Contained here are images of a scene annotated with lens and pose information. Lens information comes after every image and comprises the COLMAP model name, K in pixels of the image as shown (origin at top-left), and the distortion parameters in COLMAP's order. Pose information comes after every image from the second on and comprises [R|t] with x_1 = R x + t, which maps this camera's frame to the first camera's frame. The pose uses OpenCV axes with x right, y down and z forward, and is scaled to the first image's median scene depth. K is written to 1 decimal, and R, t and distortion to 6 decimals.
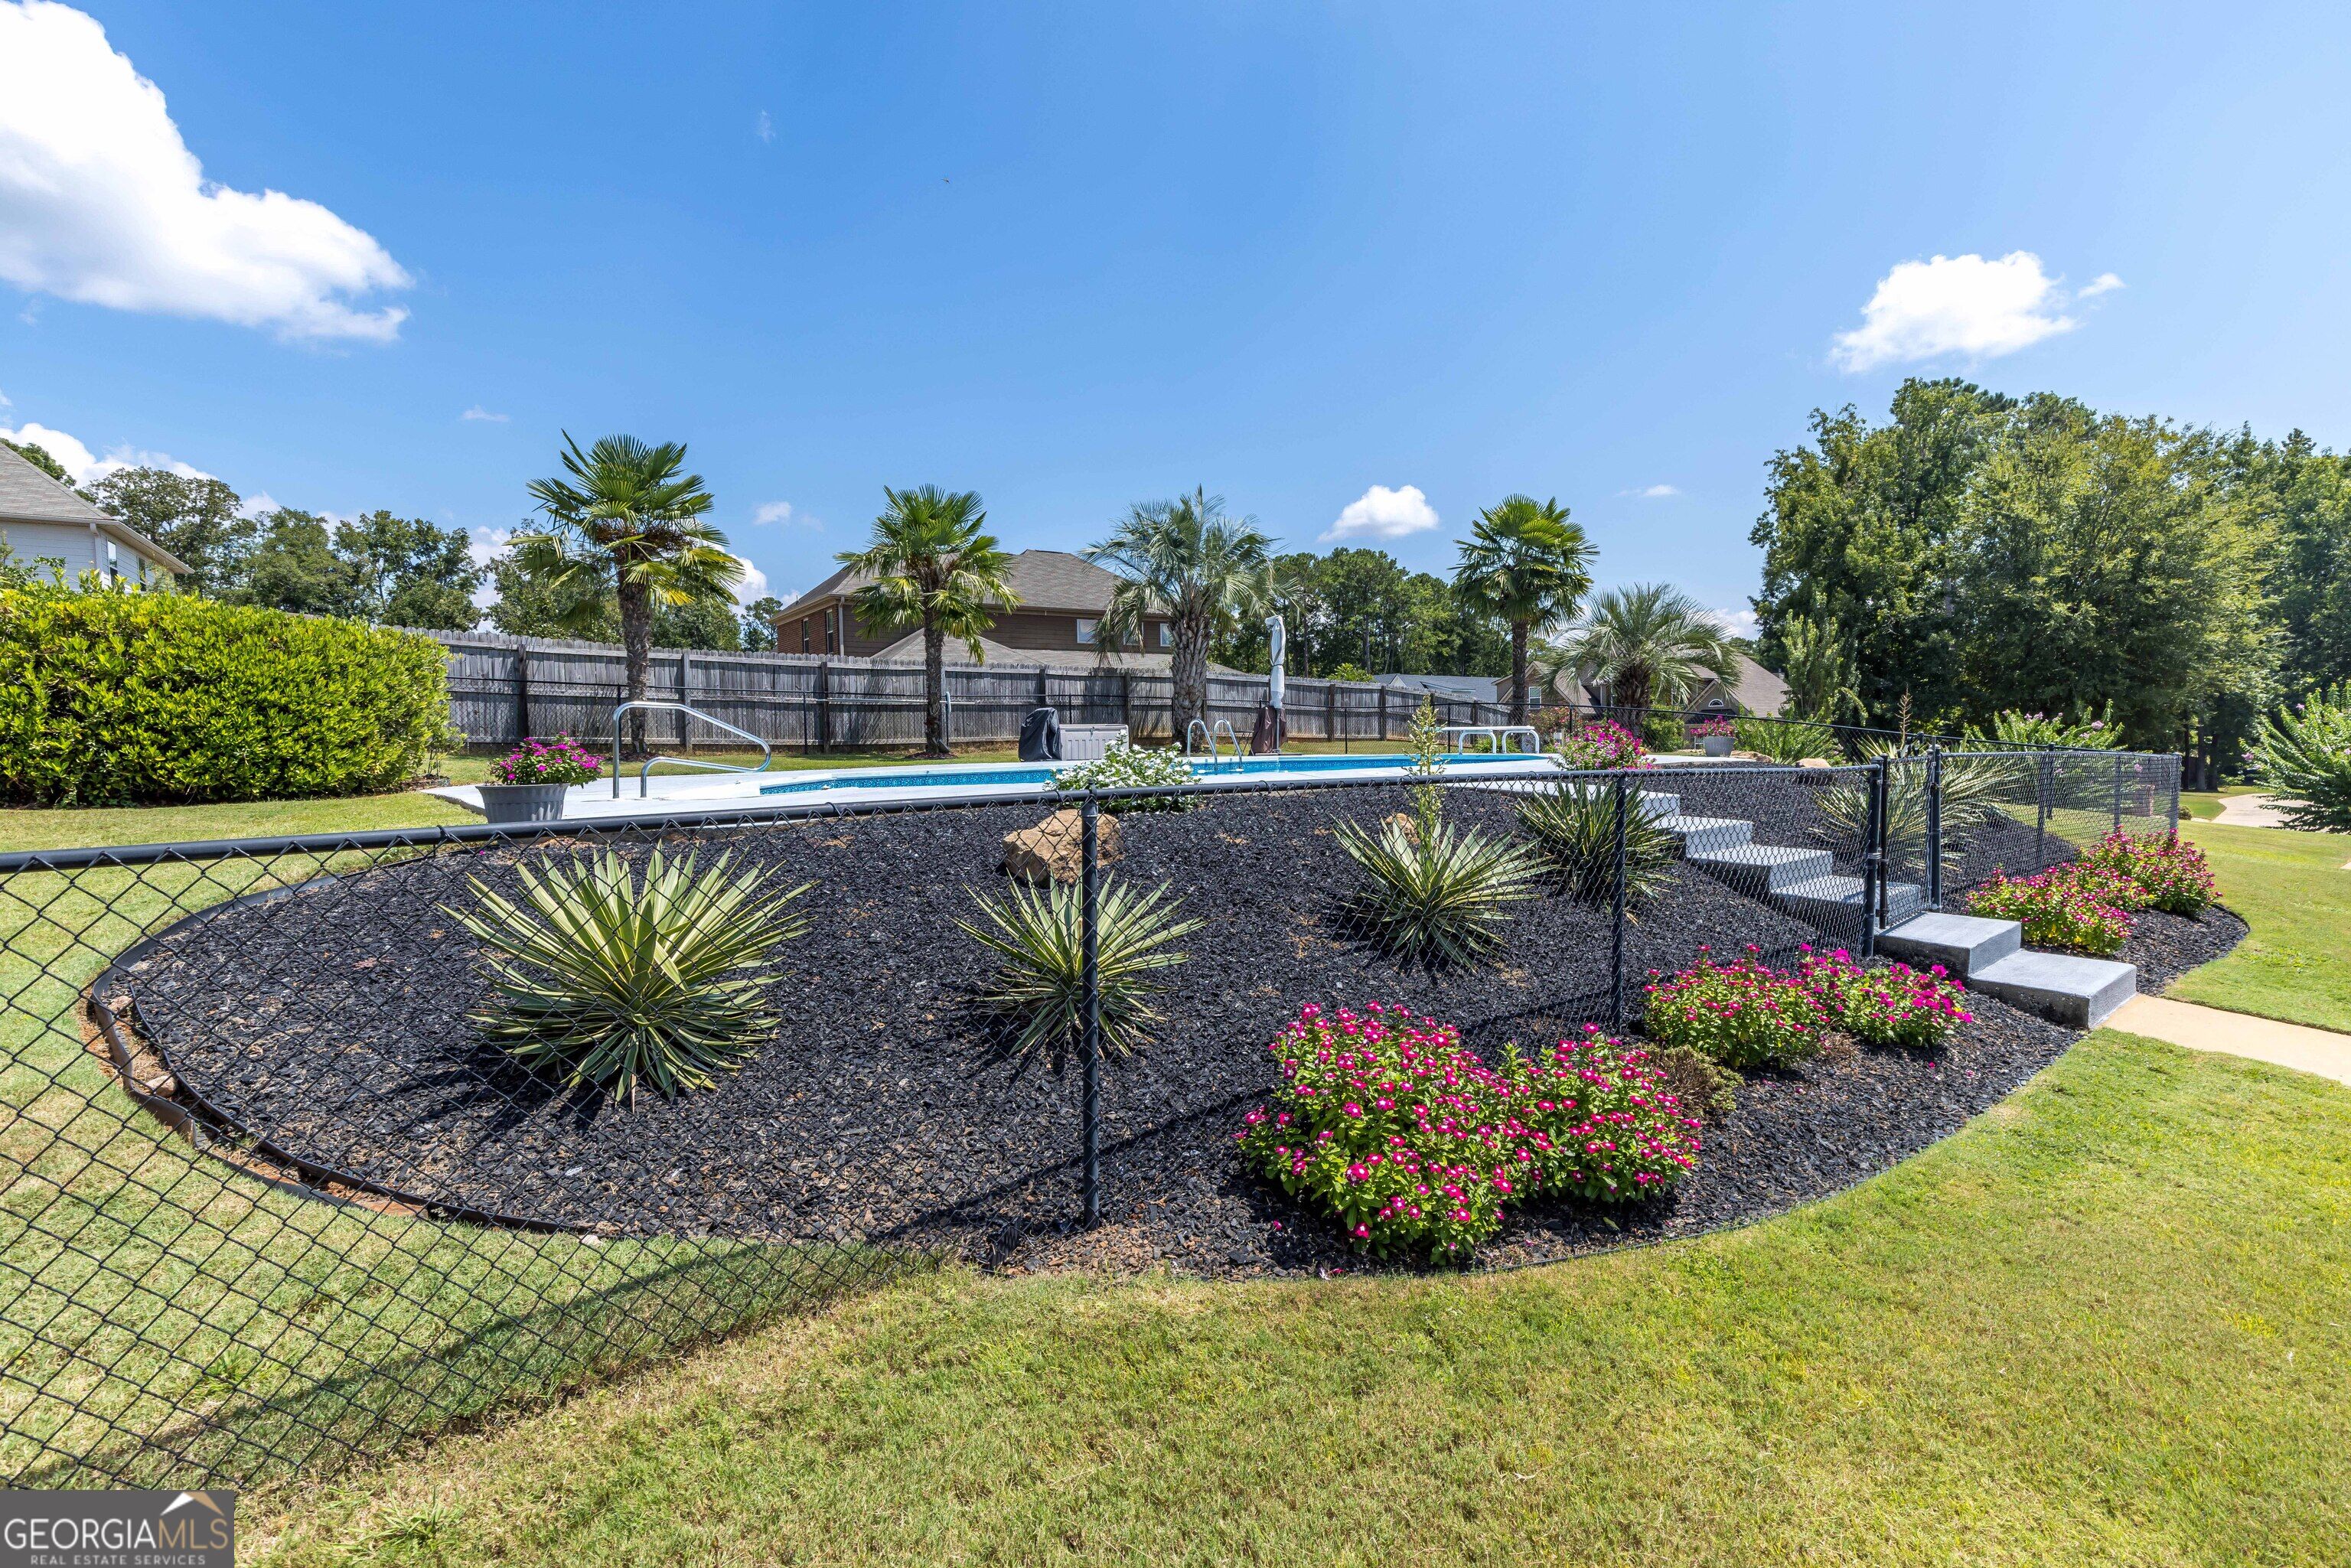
lens RADIAL K [[1116.0, 0, 1242.9], [0, 1116.0, 811.0], [0, 0, 1]] dist [-0.012355, -0.000318]
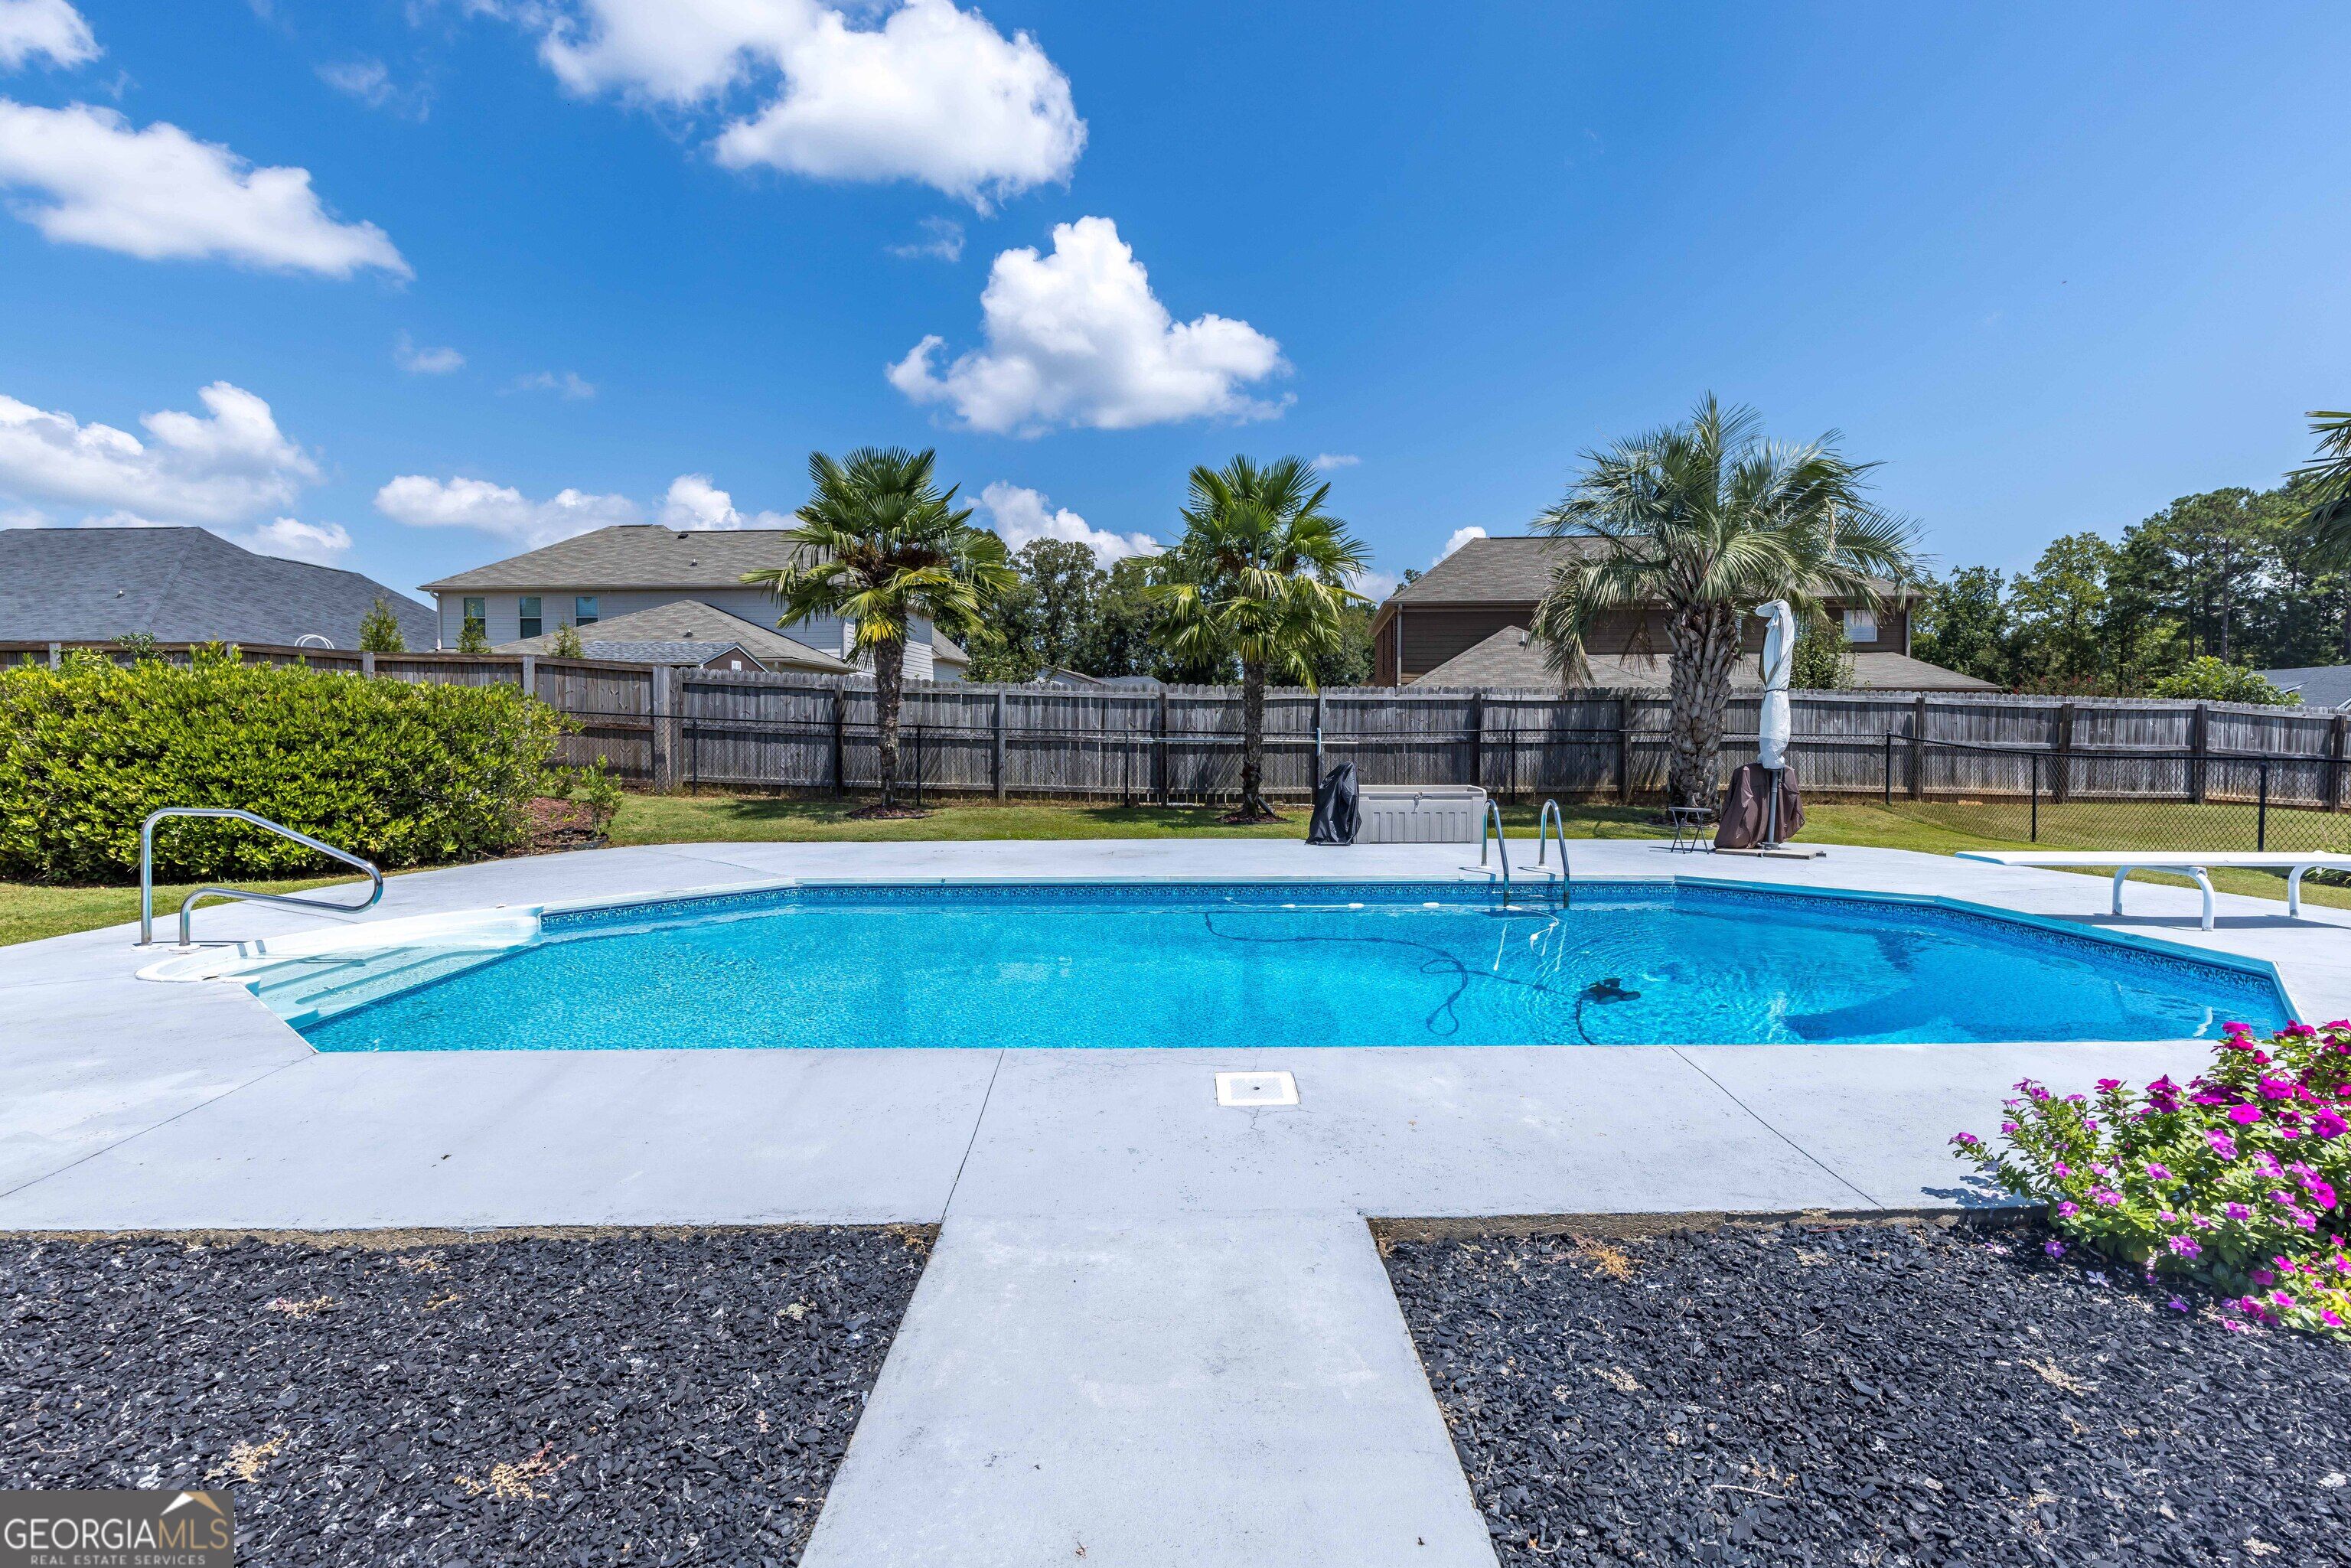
lens RADIAL K [[1094.5, 0, 1201.0], [0, 1094.5, 784.0], [0, 0, 1]] dist [0.010448, -0.000167]
pose [[0.754567, 0.044507, -0.654712, 0.169711], [-0.058019, 0.998315, 0.000998, -0.068048], [0.653654, 0.037233, 0.755877, 0.405046]]
